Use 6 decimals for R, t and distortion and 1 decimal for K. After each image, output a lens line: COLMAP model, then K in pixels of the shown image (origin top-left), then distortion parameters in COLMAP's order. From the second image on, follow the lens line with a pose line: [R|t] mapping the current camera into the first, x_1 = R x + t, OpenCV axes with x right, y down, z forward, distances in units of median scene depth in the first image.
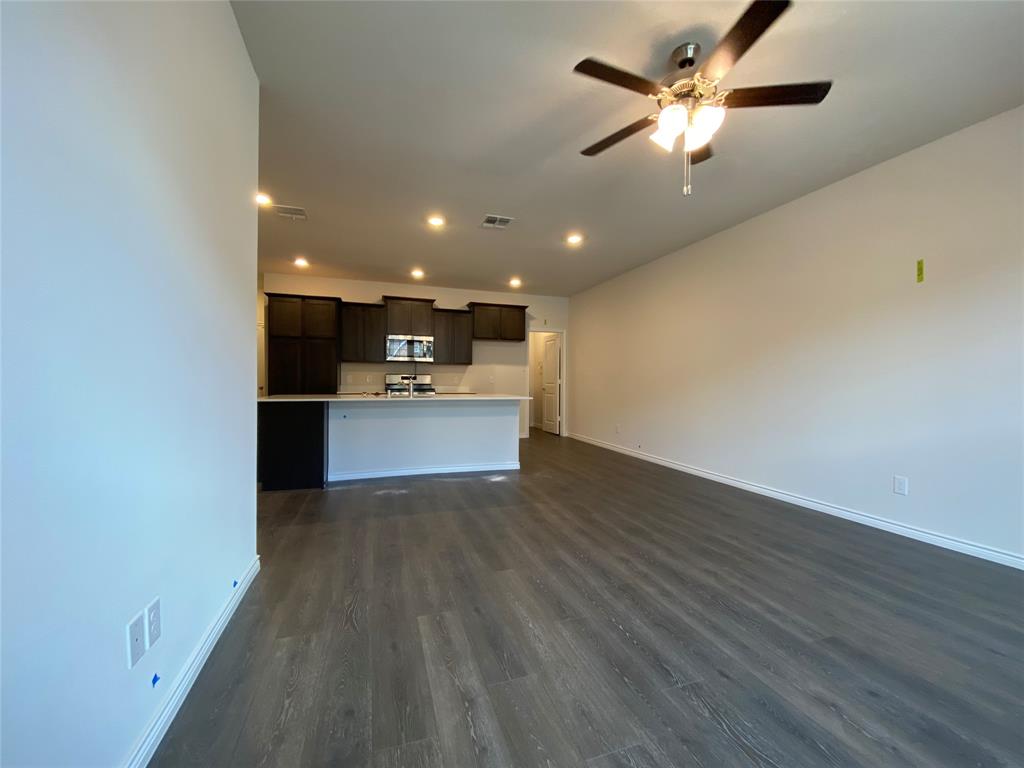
lens RADIAL K [[408.6, 0, 522.4], [0, 408.6, 387.3], [0, 0, 1]] dist [0.029394, -0.021966]
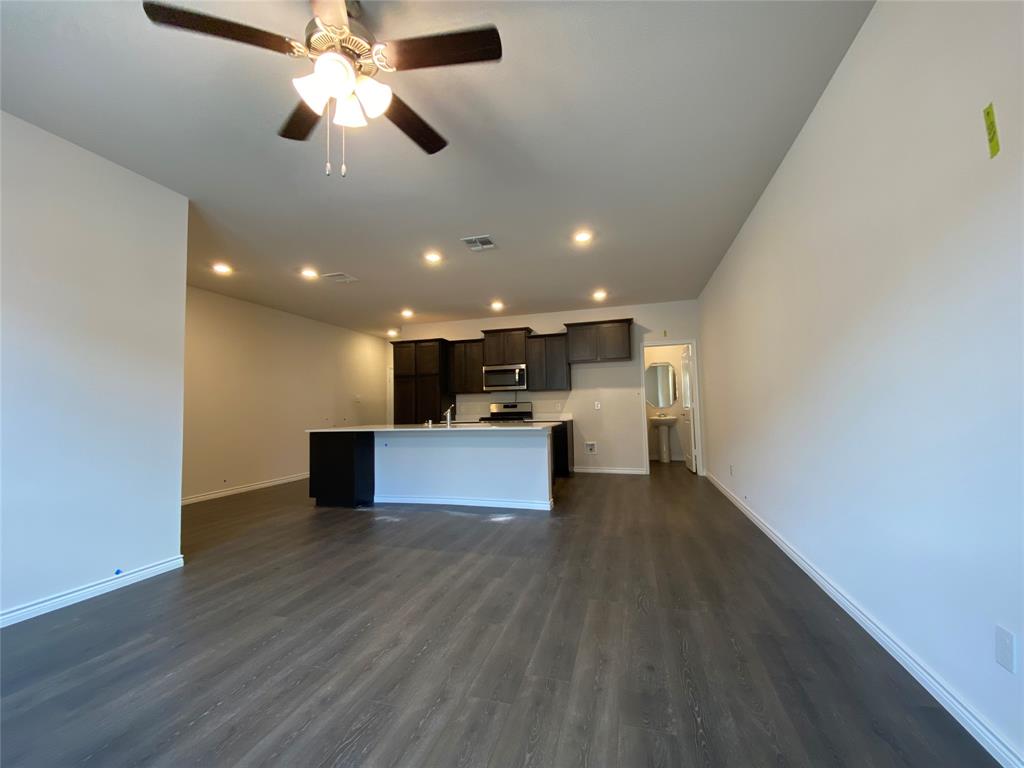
lens RADIAL K [[418.7, 0, 512.0], [0, 418.7, 384.0], [0, 0, 1]] dist [0.033142, -0.021968]
pose [[0.815824, -0.059975, -0.575182, 0.355515], [0.021694, 0.997082, -0.073197, -0.002906], [0.577893, 0.047238, 0.814744, 0.173613]]
